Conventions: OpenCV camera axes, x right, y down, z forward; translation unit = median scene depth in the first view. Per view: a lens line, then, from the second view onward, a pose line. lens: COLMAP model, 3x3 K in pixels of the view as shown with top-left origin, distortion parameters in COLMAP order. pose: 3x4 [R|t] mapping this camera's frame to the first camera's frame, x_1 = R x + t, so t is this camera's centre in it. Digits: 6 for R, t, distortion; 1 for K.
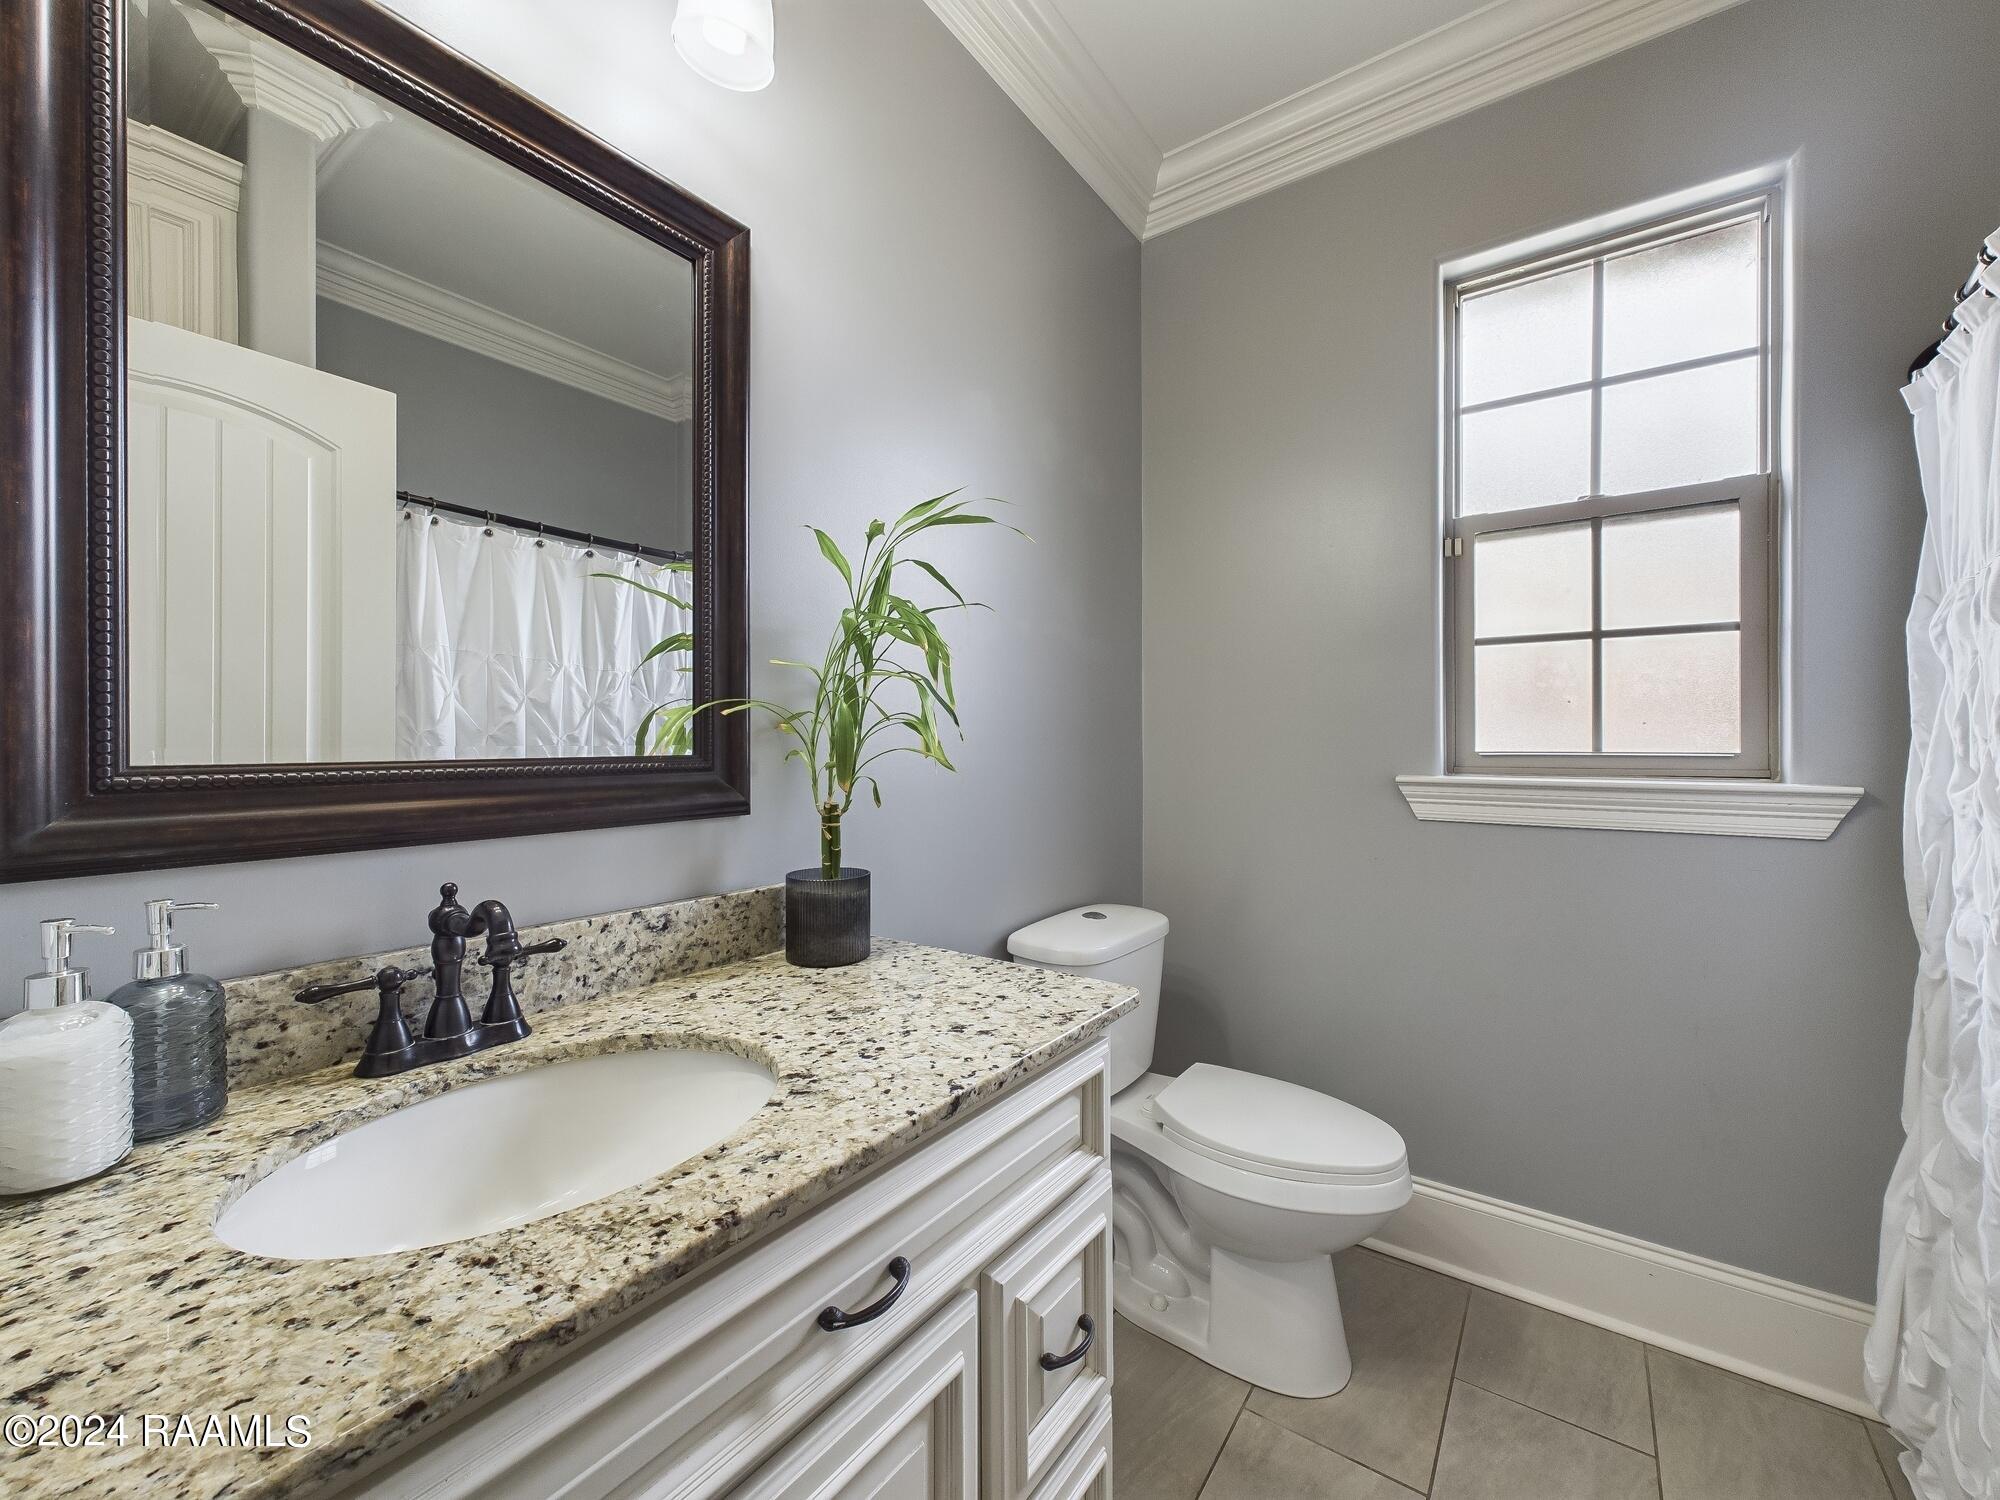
lens RADIAL K [[807.4, 0, 1003.2], [0, 807.4, 733.0], [0, 0, 1]] dist [-0.000293, 0.000245]
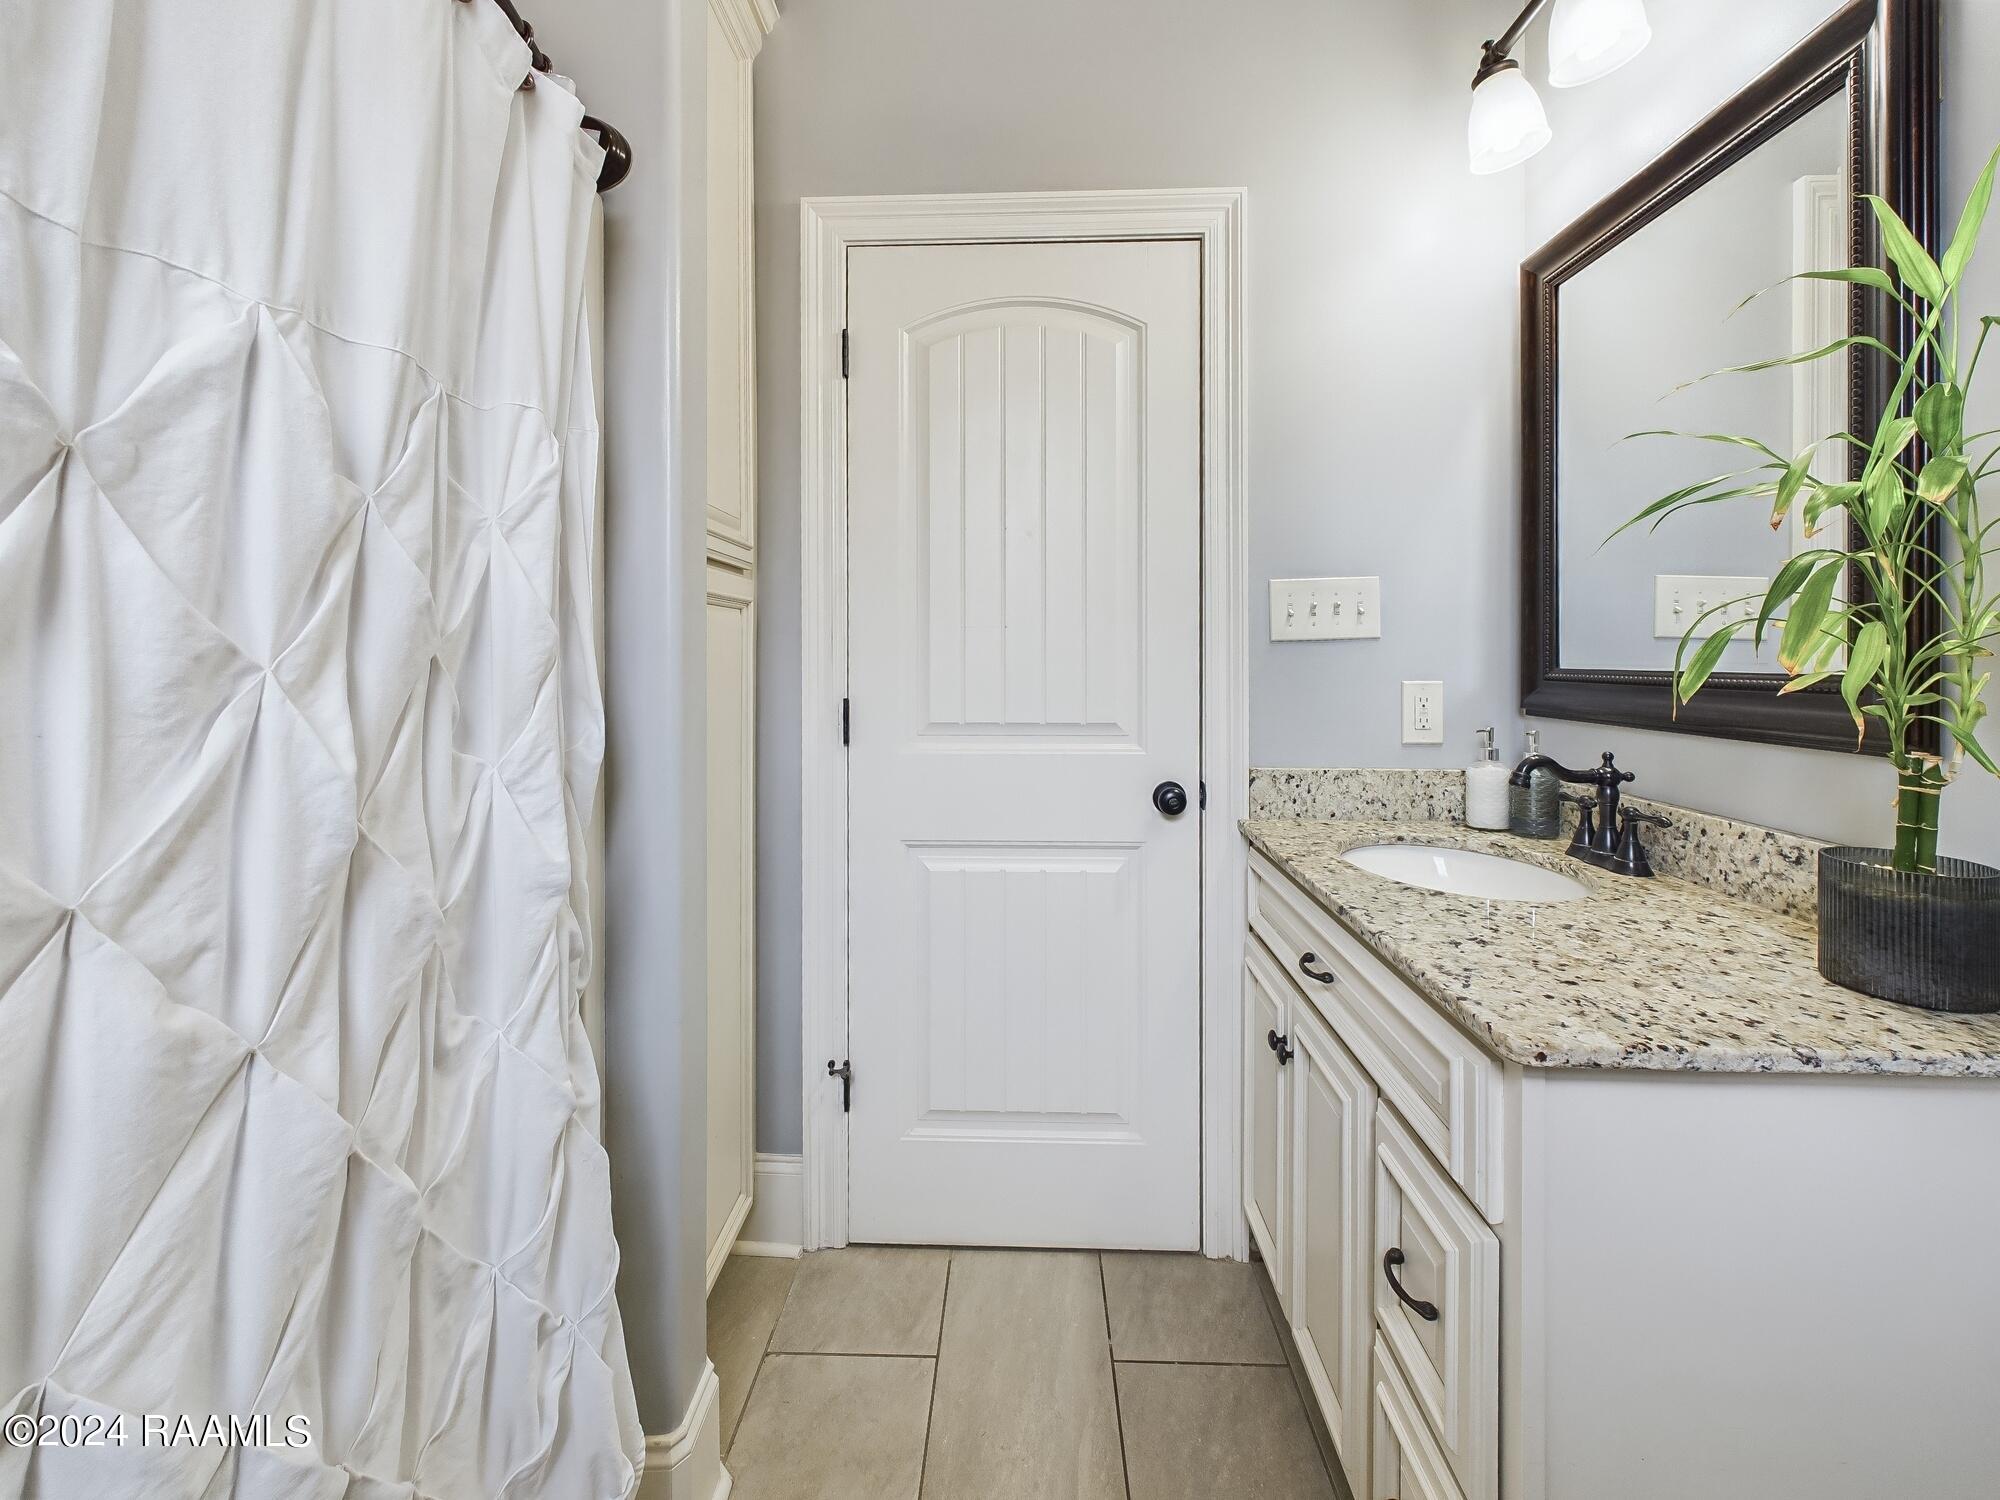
lens RADIAL K [[807.4, 0, 1003.2], [0, 807.4, 733.0], [0, 0, 1]] dist [-0.000293, 0.000245]
pose [[-0.828763, 0.057188, -0.556669, 0.864787], [0.010006, 0.996120, 0.087436, 0.004885], [0.559510, 0.066894, -0.826120, 1.284693]]
